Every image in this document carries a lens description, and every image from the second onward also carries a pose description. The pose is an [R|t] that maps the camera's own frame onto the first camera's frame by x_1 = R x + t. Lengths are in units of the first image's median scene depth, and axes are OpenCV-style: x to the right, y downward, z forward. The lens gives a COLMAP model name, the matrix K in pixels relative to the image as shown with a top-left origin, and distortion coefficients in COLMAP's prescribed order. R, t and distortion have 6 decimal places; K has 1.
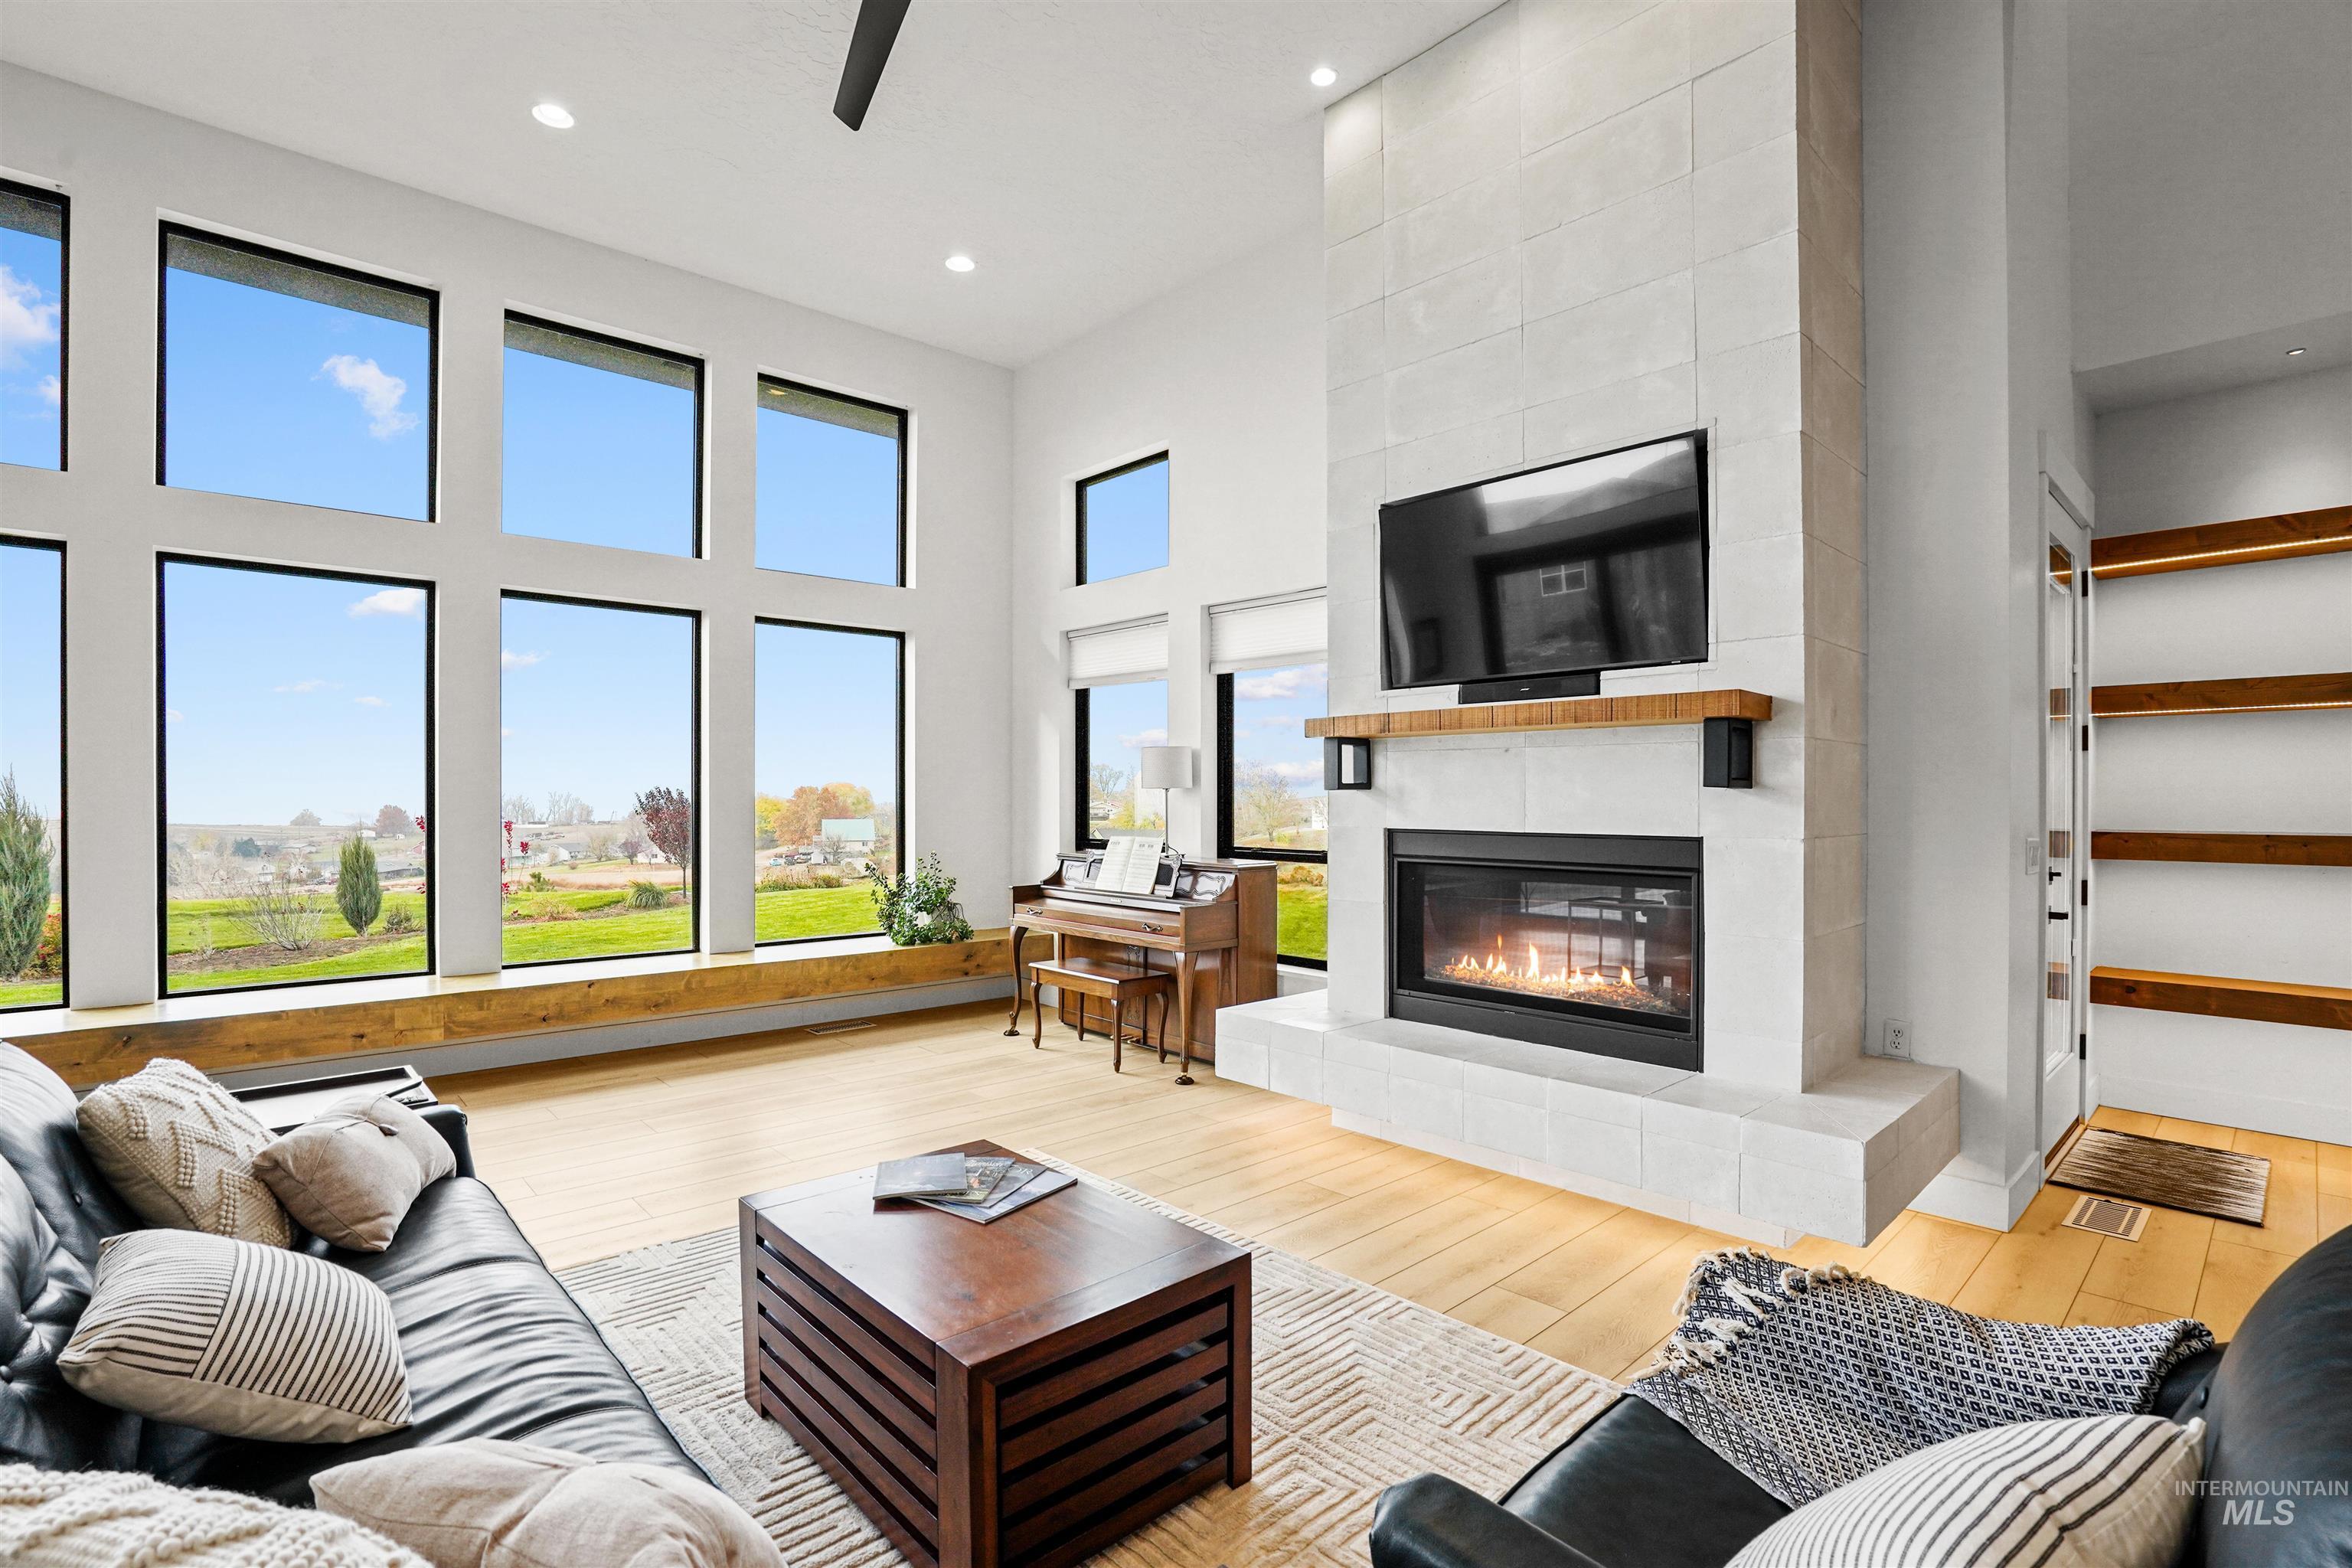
lens RADIAL K [[1084.1, 0, 1162.7], [0, 1084.1, 799.3], [0, 0, 1]] dist [-0.074961, 0.036910]
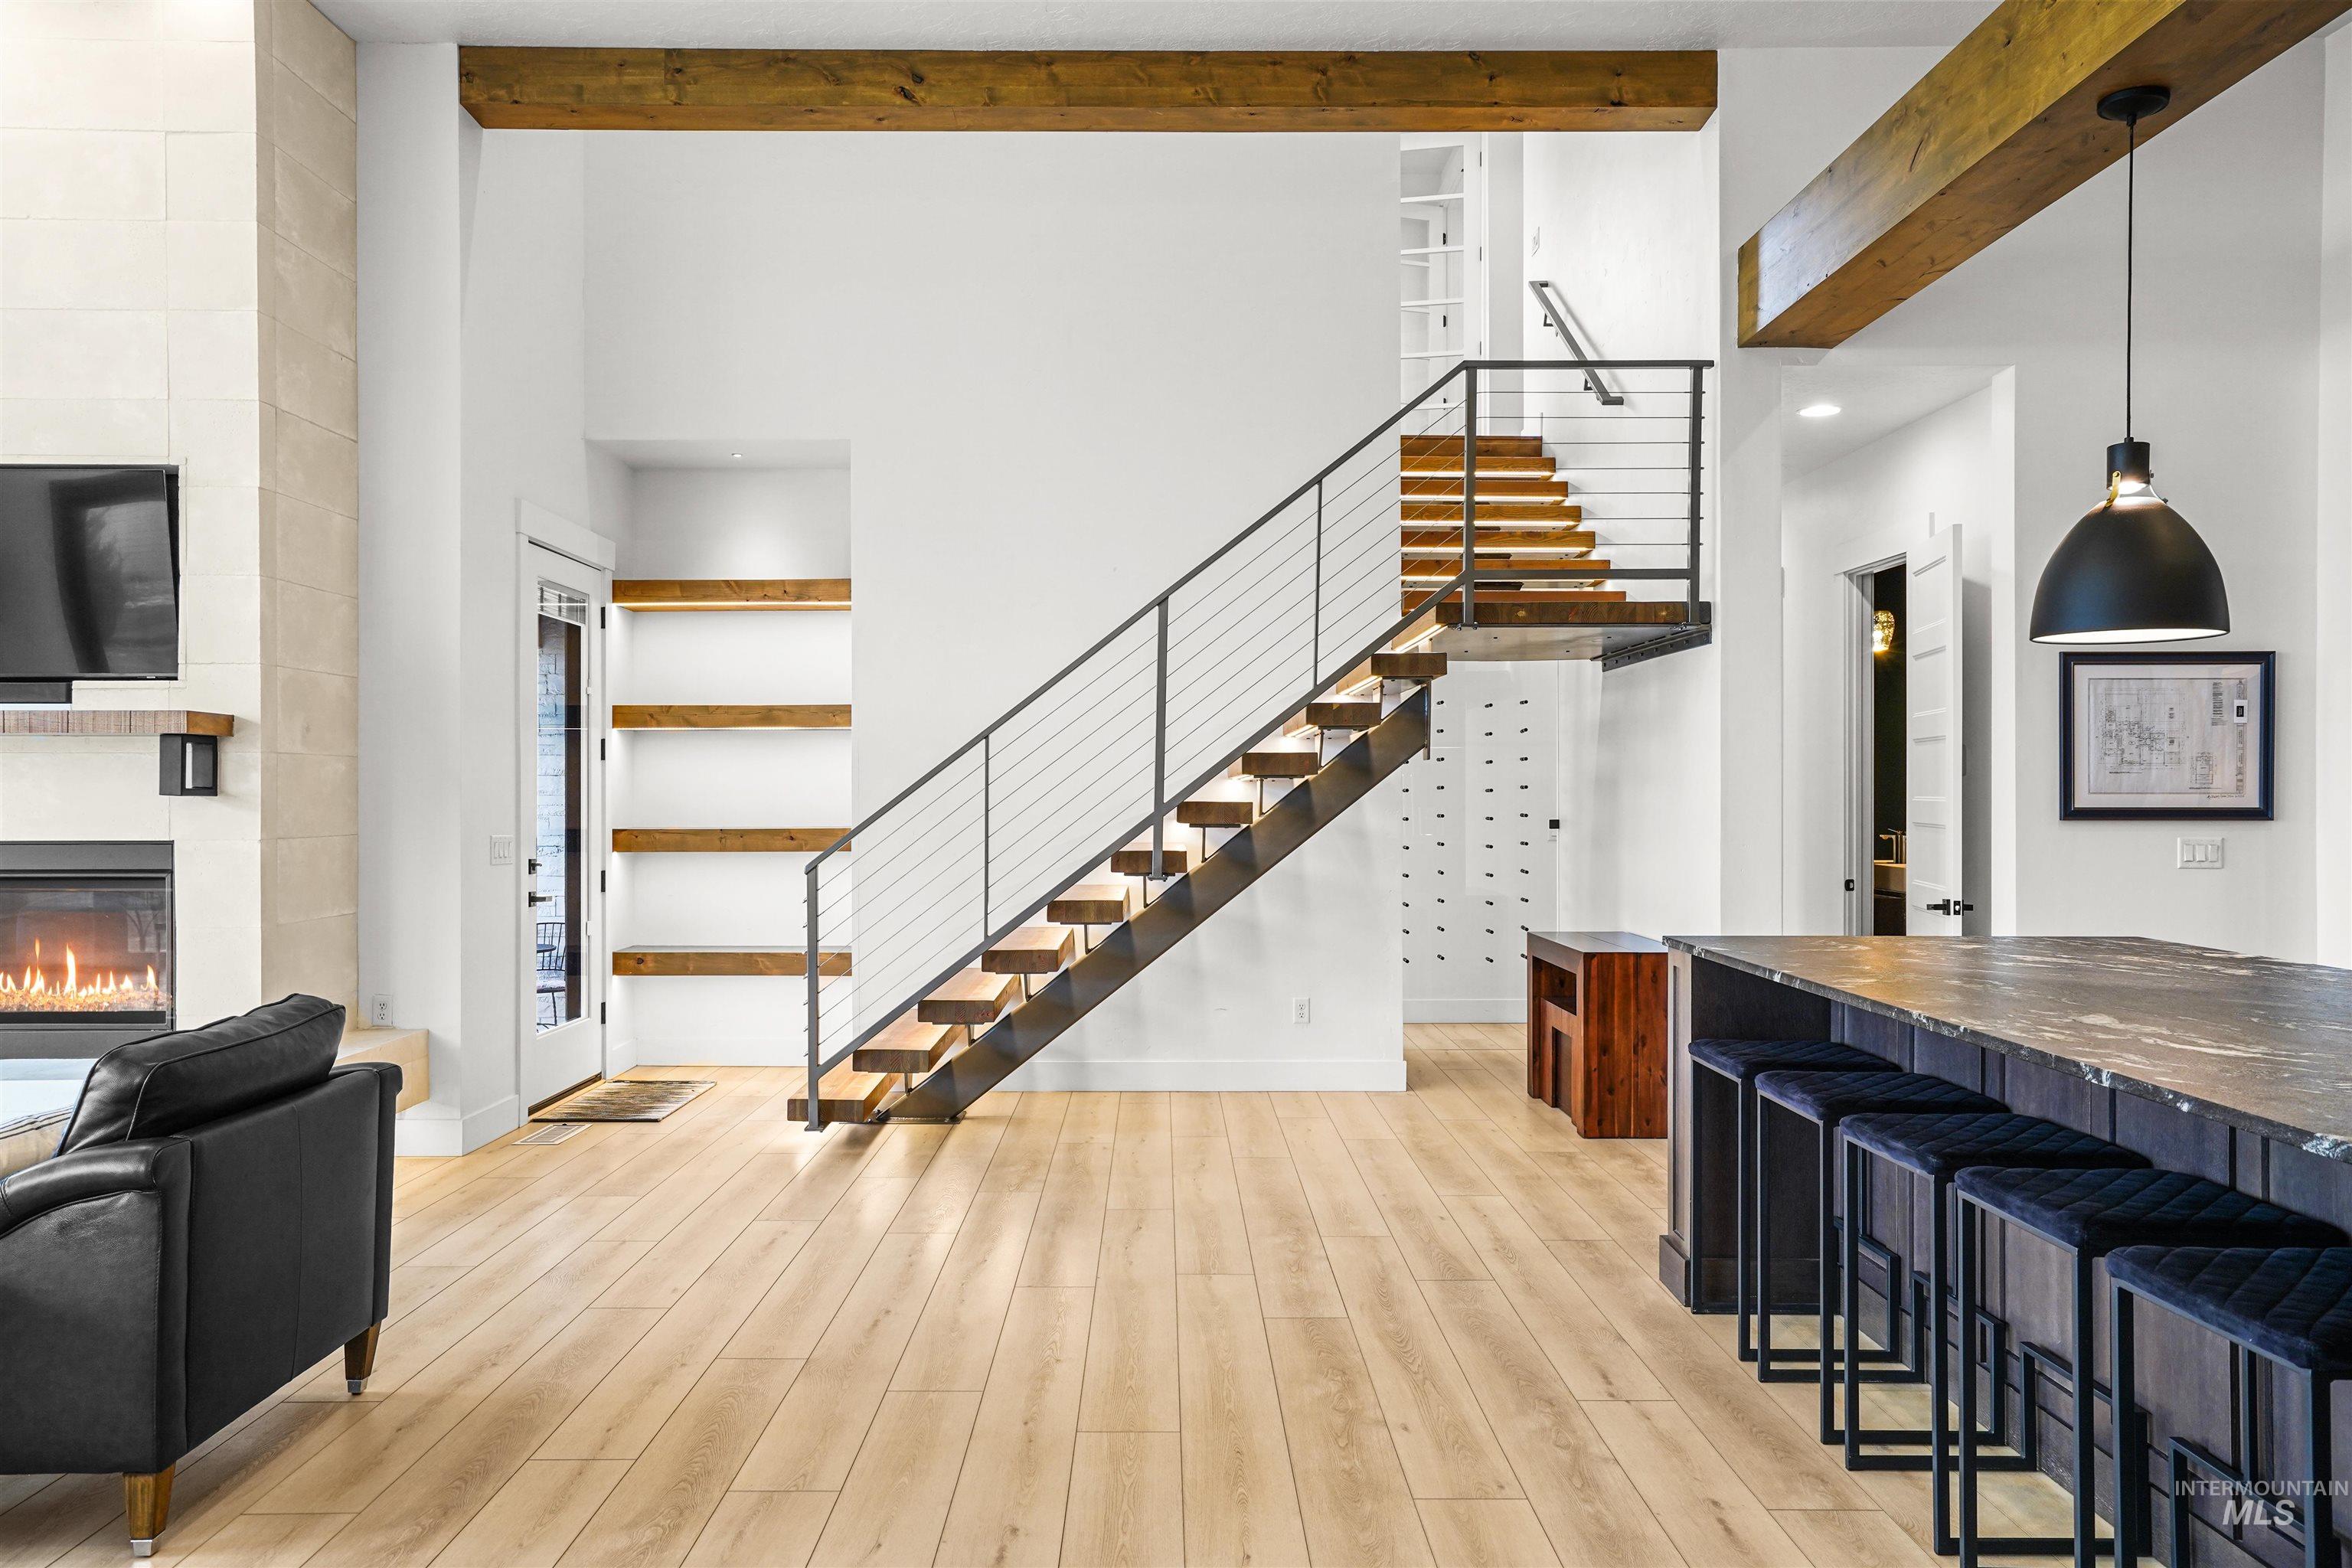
lens RADIAL K [[1583.4, 0, 1163.8], [0, 1583.4, 792.1], [0, 0, 1]] dist [-0.007156, 0.037516]
pose [[0.665606, -0.001592, 0.746302, -0.025114], [0.003200, 0.999995, -0.000721, -0.007449], [-0.746297, 0.002868, 0.665607, -0.658154]]
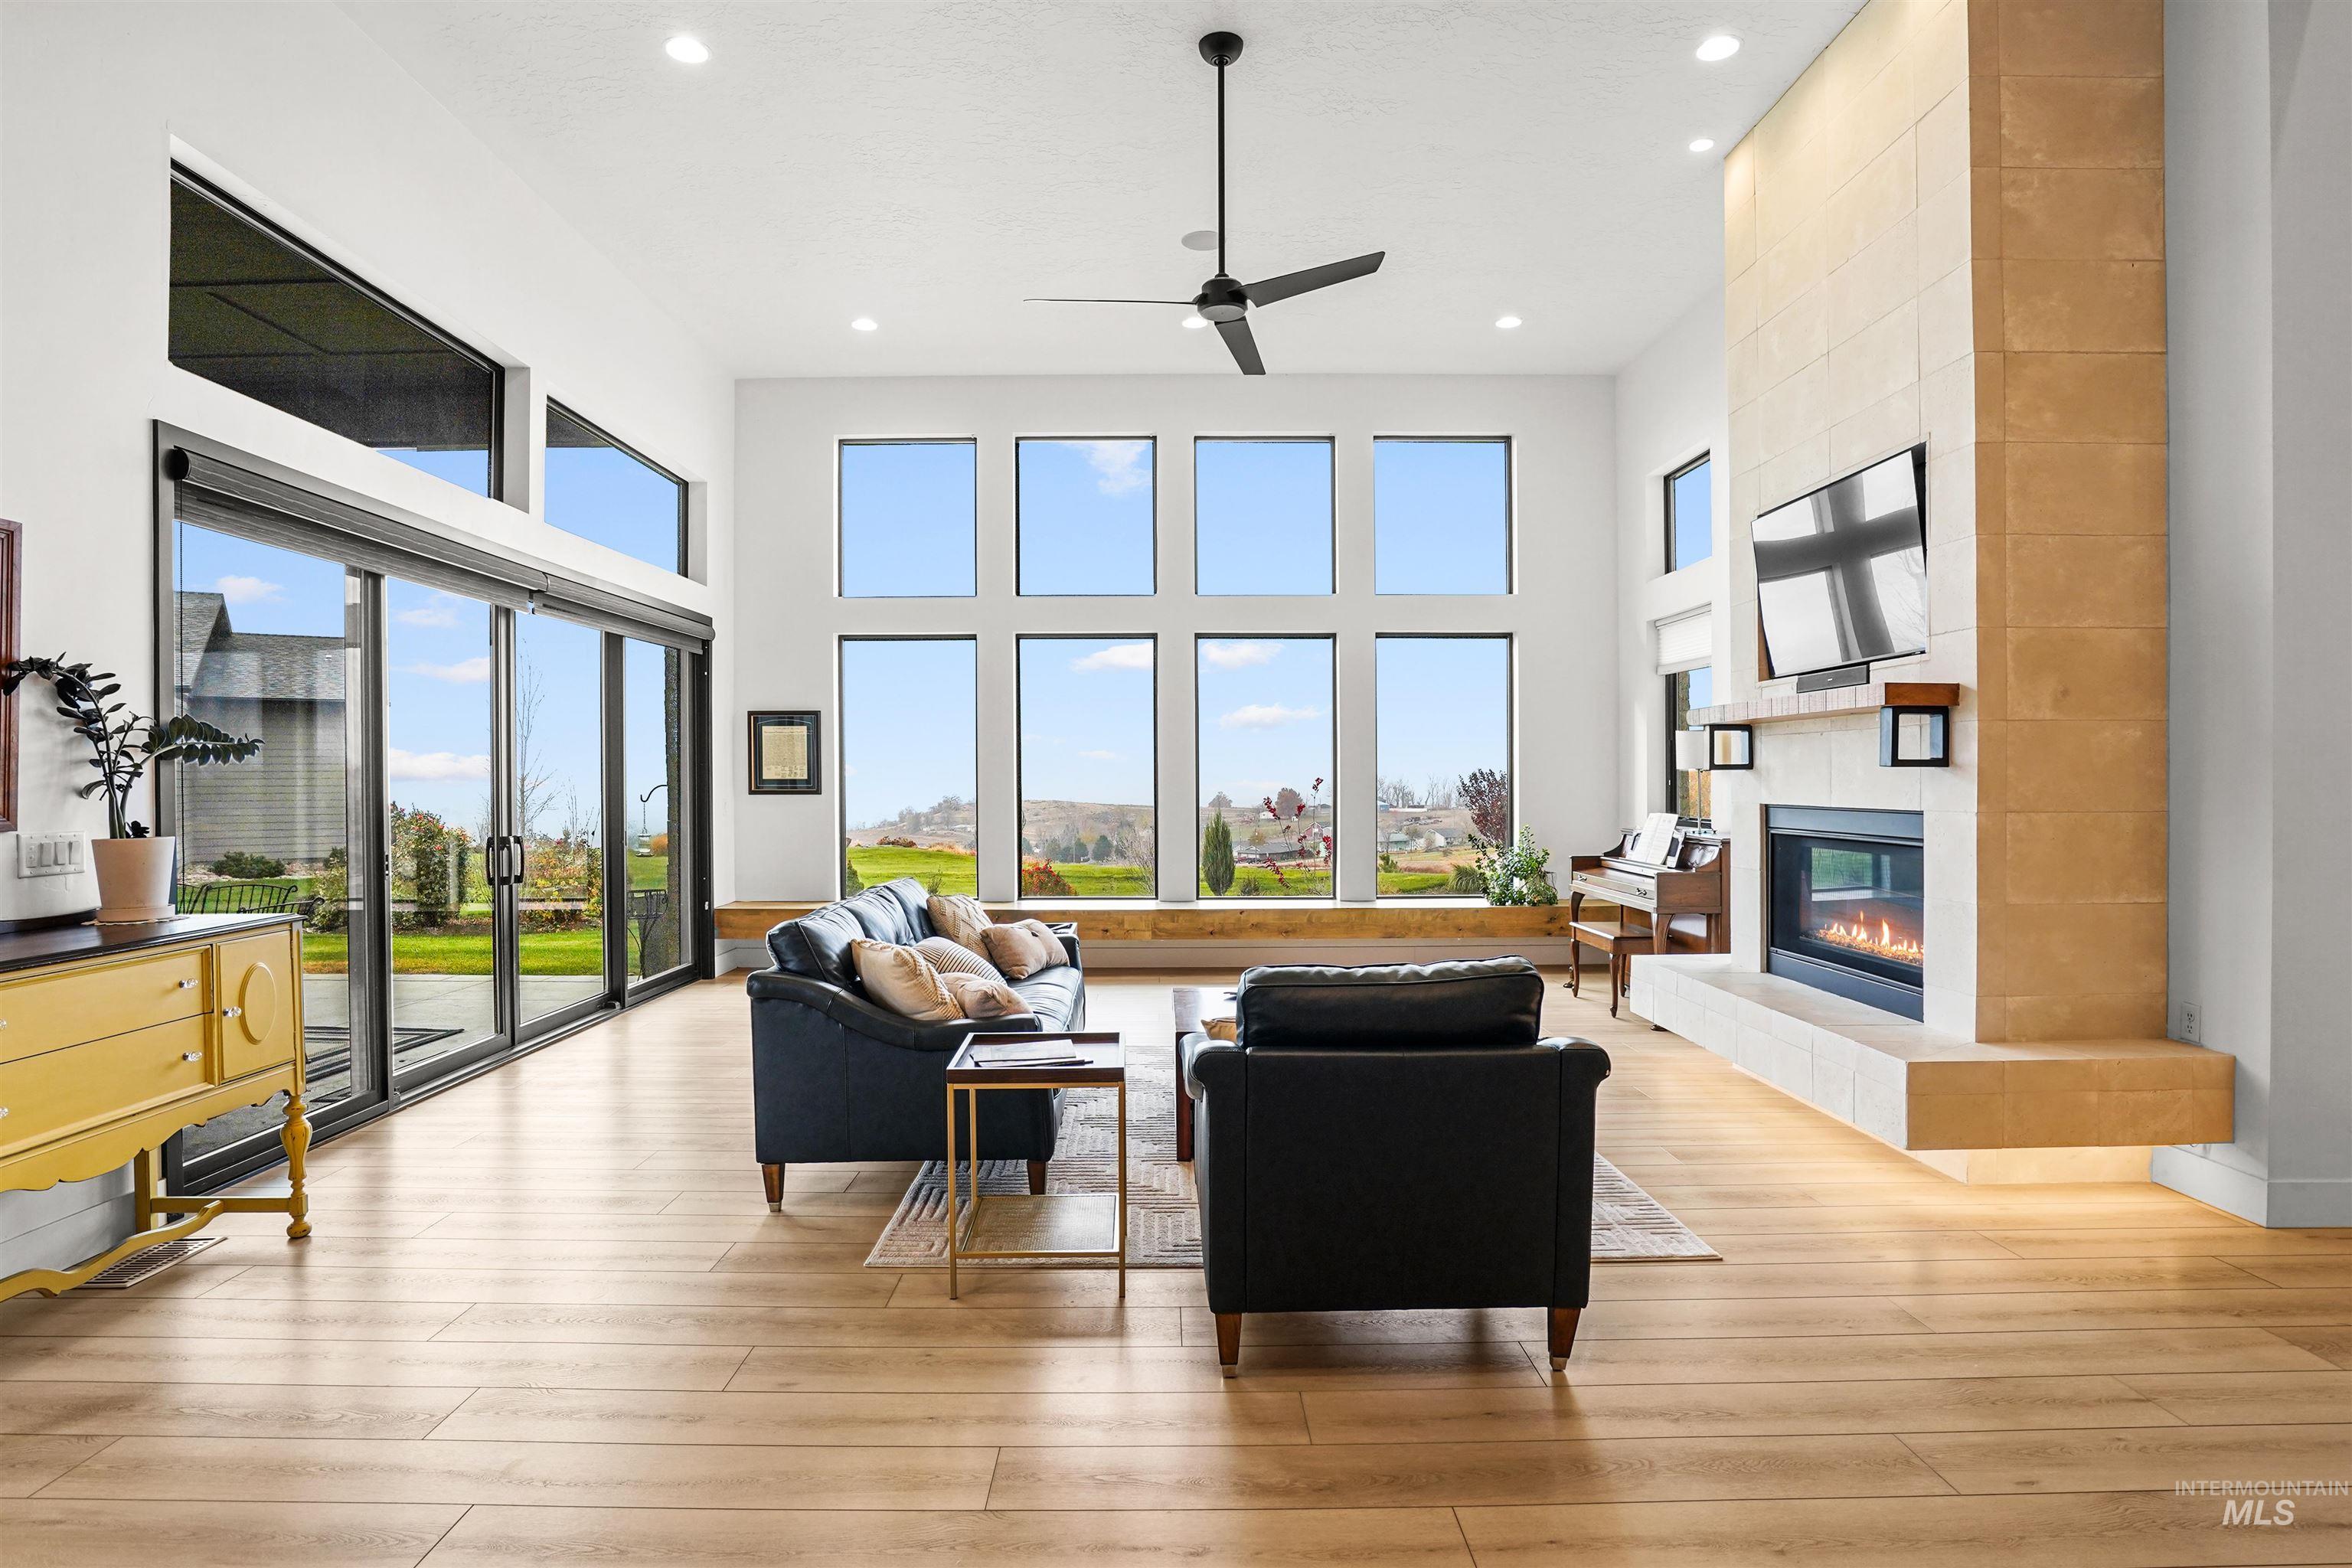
lens RADIAL K [[1265.7, 0, 1158.7], [0, 1265.7, 795.1], [0, 0, 1]] dist [-0.075922, 0.031807]
pose [[0.742529, 0.004379, -0.669799, 0.608940], [0.003048, 0.999946, 0.009916, 0.003056], [0.669807, -0.009405, 0.742476, -0.384826]]
